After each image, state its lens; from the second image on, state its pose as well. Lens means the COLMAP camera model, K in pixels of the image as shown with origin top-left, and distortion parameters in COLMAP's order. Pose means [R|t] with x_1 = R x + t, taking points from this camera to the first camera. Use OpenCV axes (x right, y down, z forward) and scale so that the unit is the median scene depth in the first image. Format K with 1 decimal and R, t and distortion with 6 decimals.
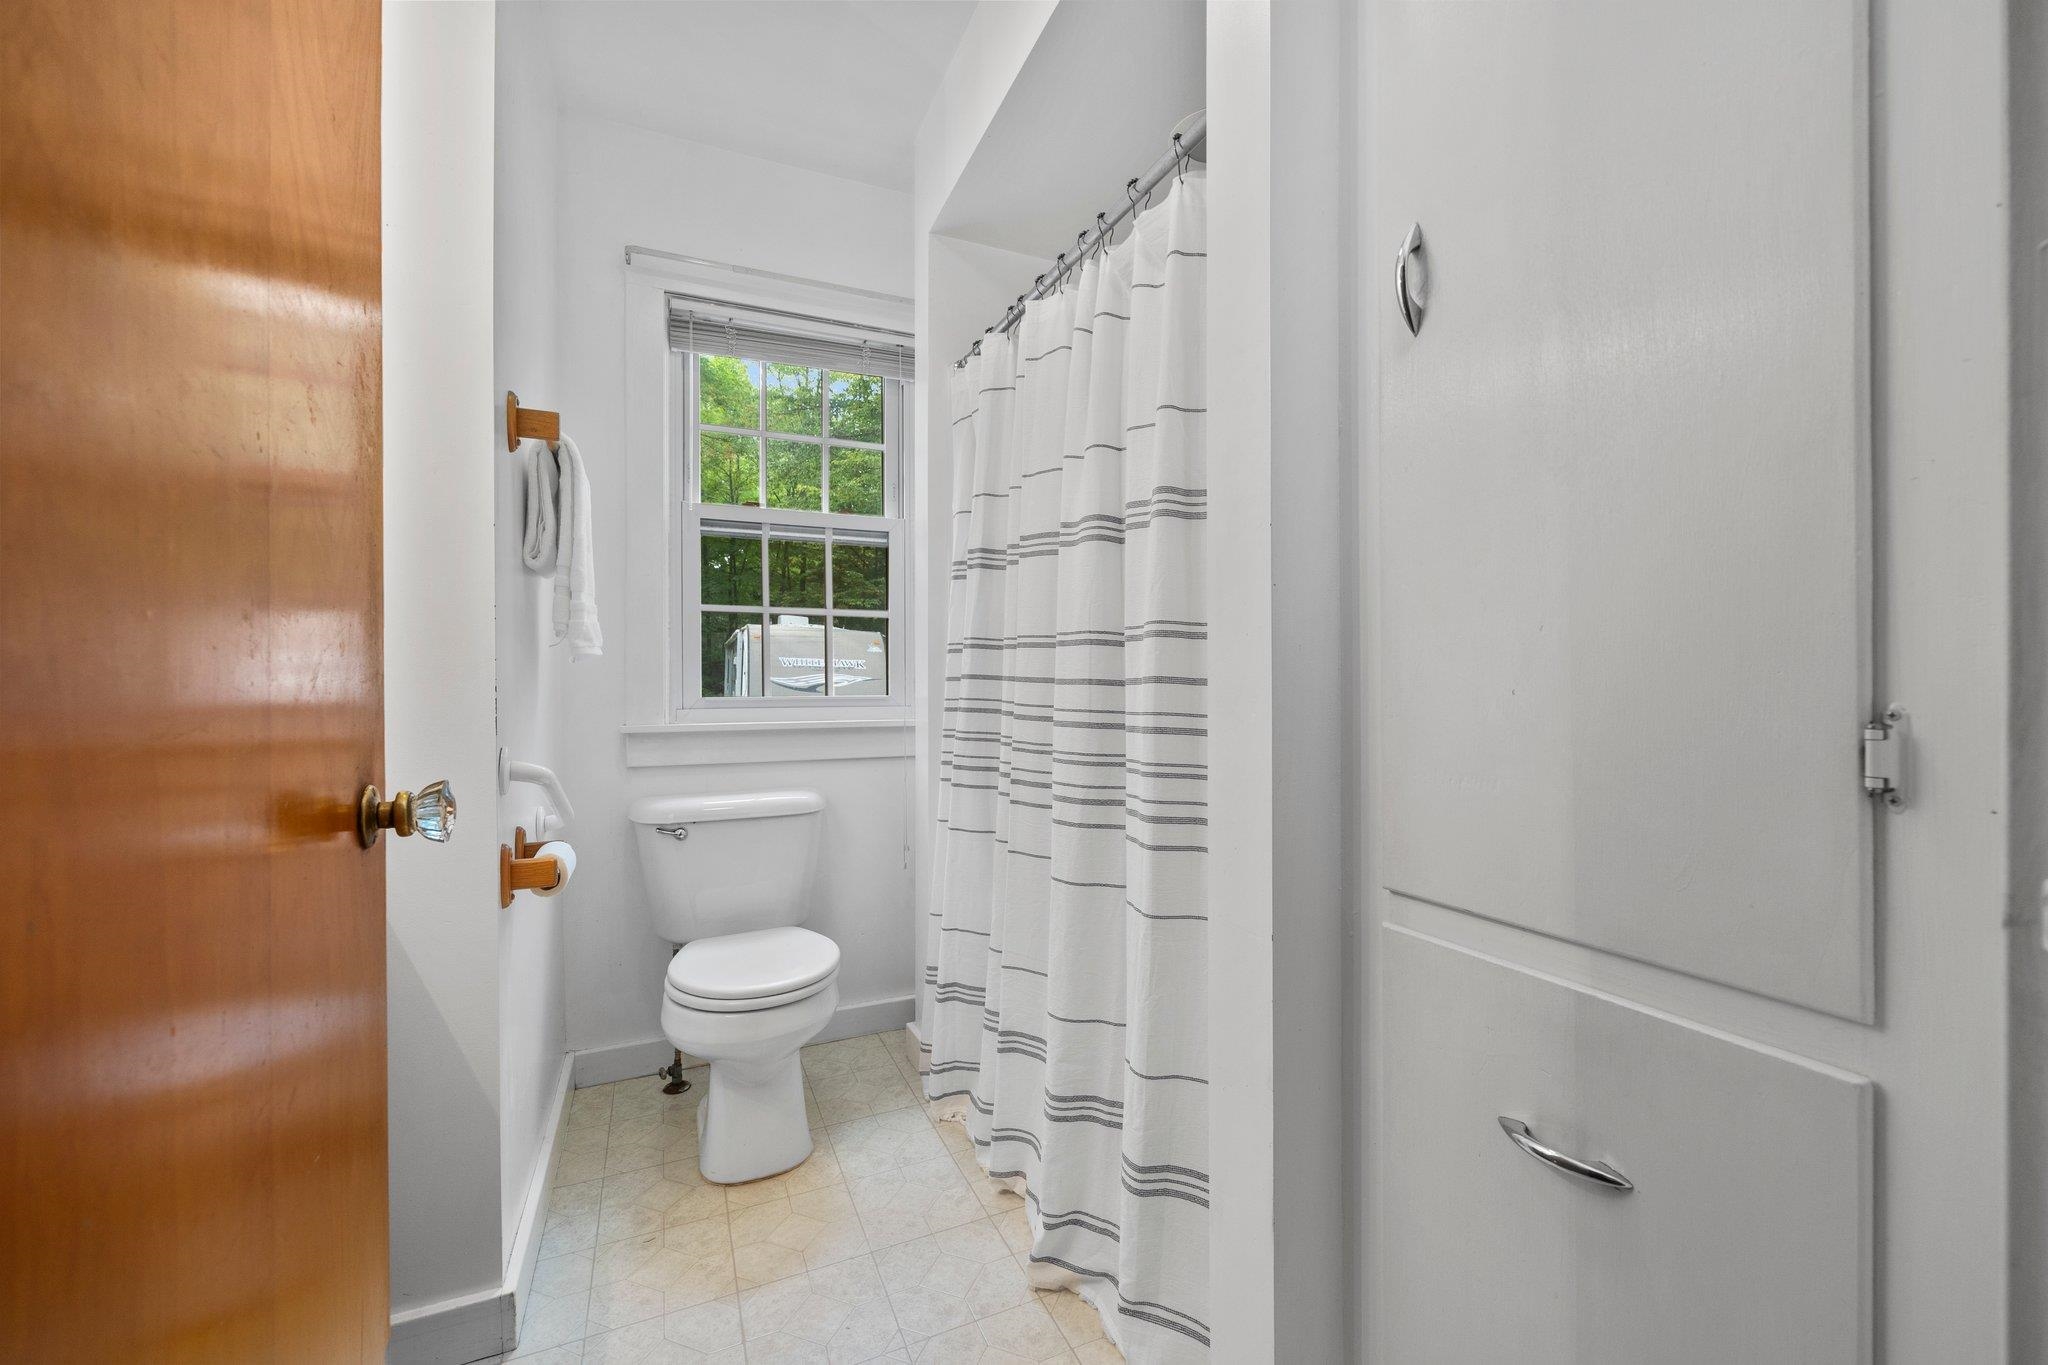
lens RADIAL K [[829.8, 0, 1026.7], [0, 829.8, 696.5], [0, 0, 1]] dist [-0.002462, 0.000244]
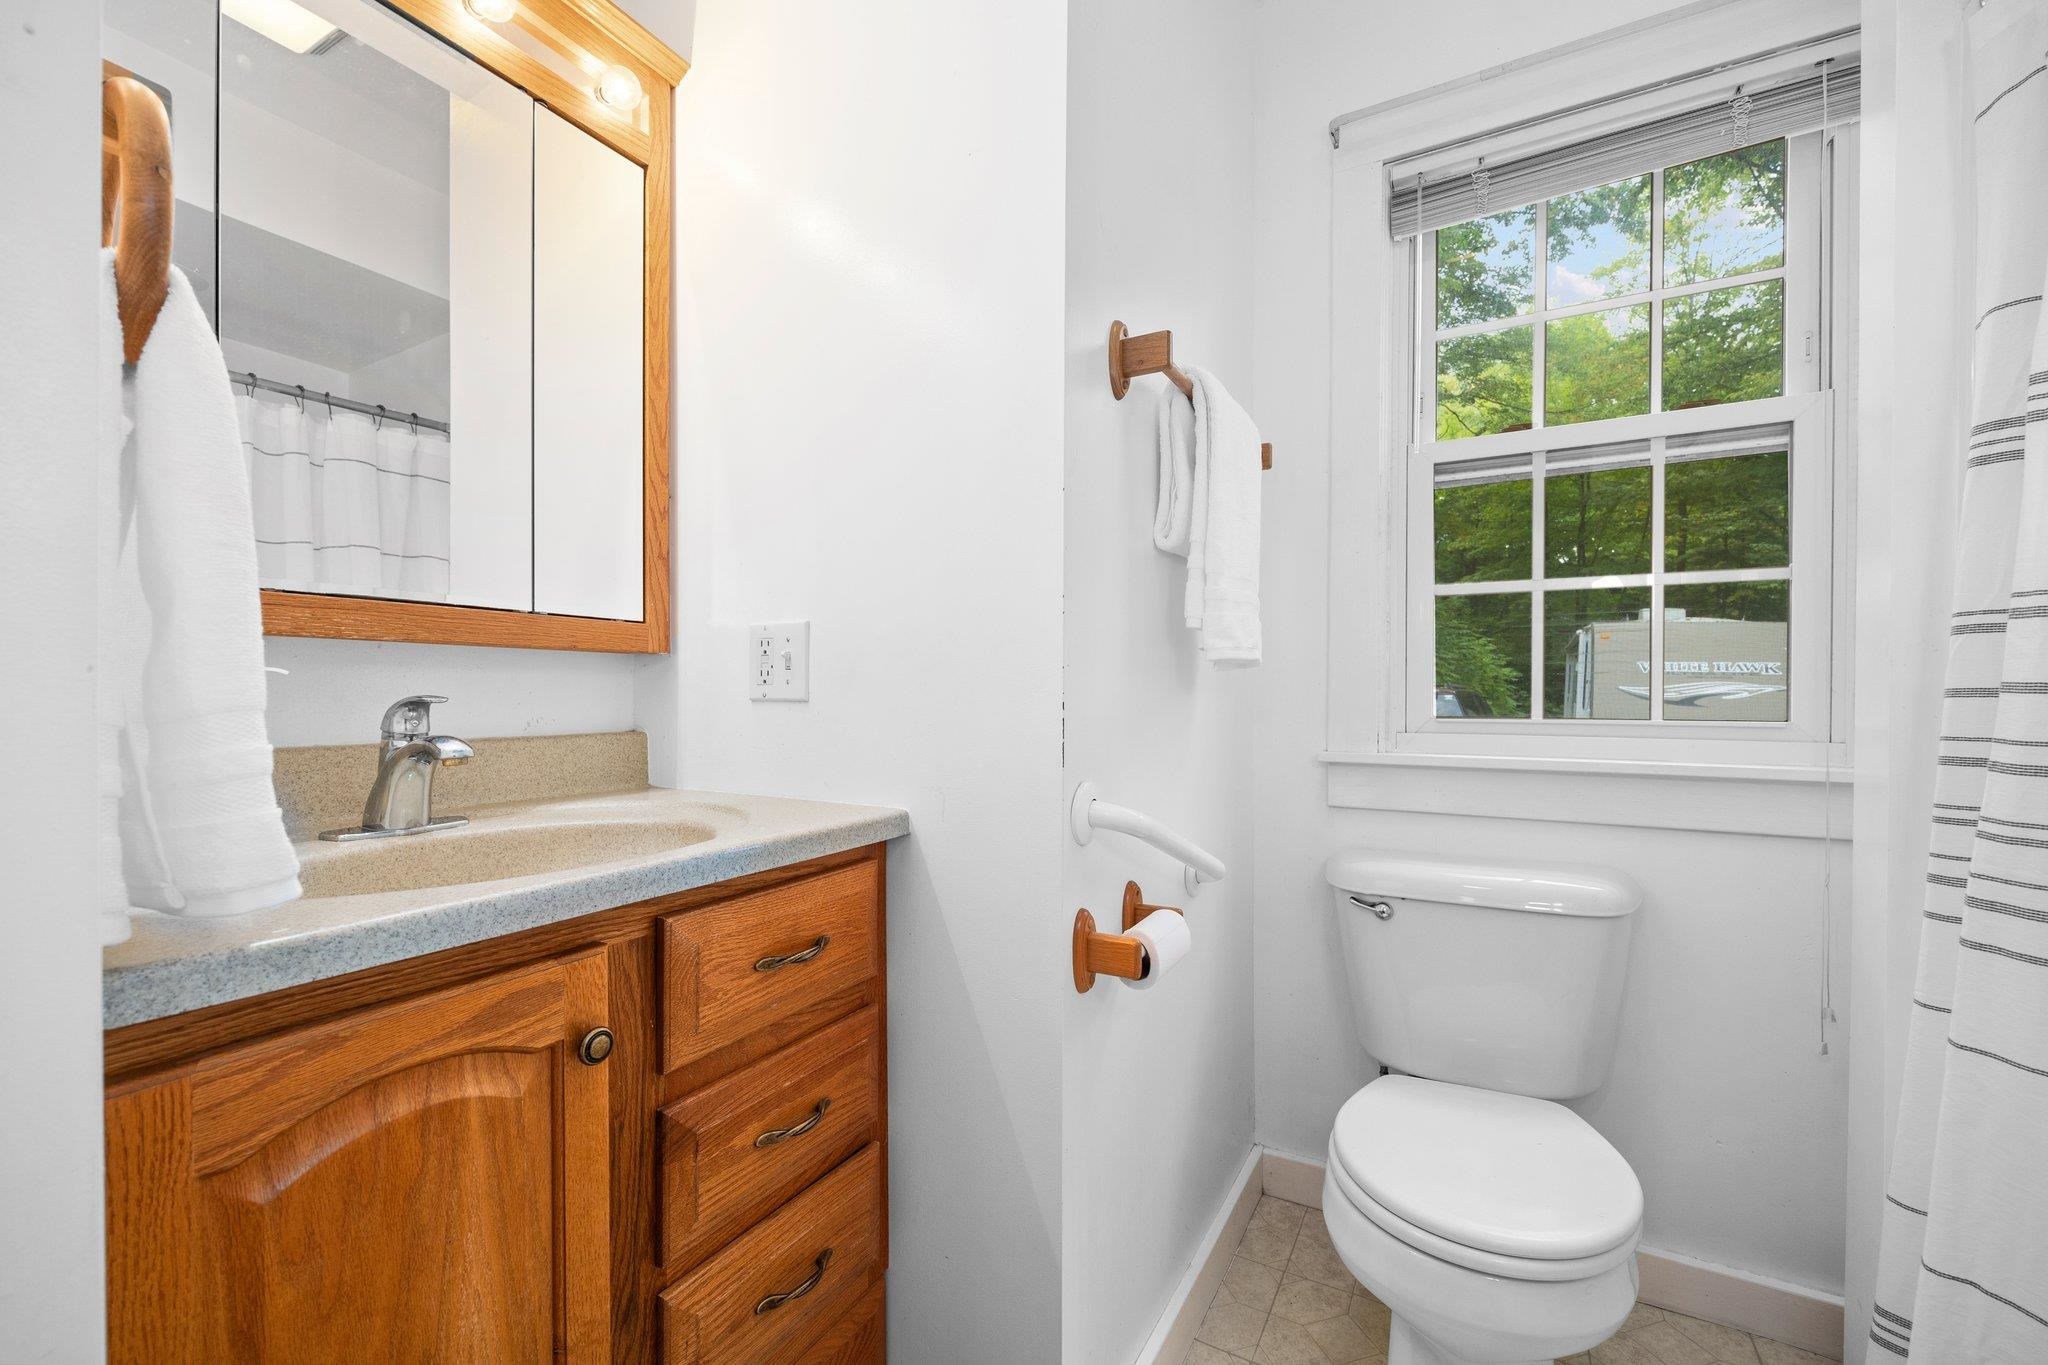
lens RADIAL K [[829.8, 0, 1026.7], [0, 829.8, 696.5], [0, 0, 1]] dist [-0.002462, 0.000244]
pose [[0.596387, 0.007720, -0.802660, -0.032595], [-0.014851, 0.999889, -0.001417, -0.010172], [0.802560, 0.012765, 0.596435, 0.316948]]
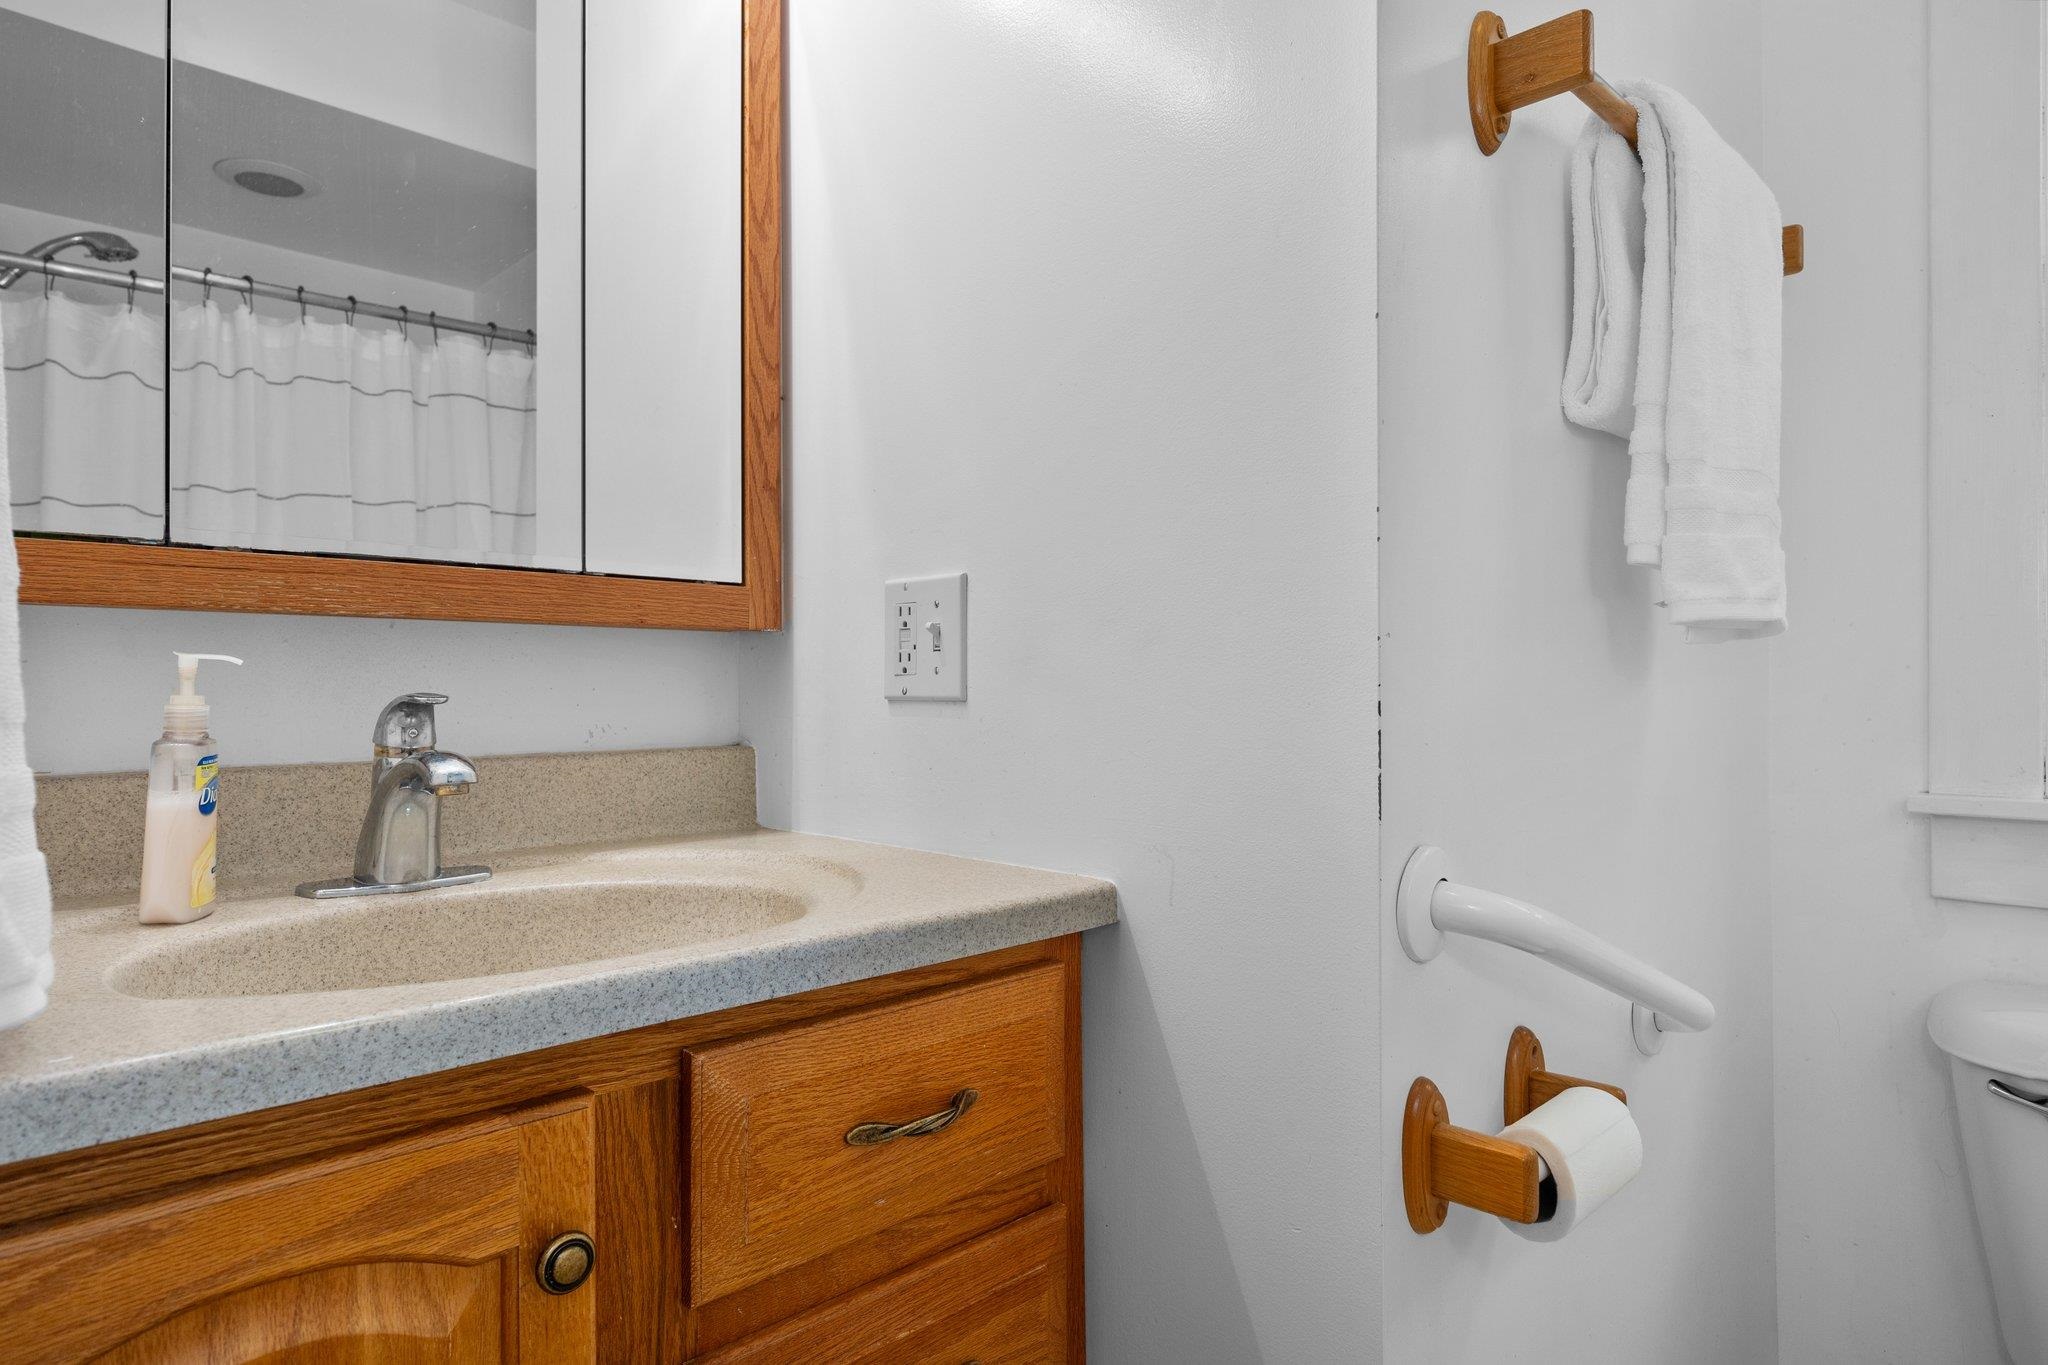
lens RADIAL K [[1185.0, 0, 1023.6], [0, 1185.0, 679.0], [0, 0, 1]] dist [0.002153, -0.000315]
pose [[0.341284, -0.005777, -0.939943, -0.087071], [-0.011233, 0.999885, -0.010224, -0.009957], [0.939893, 0.014048, 0.341179, 0.382233]]
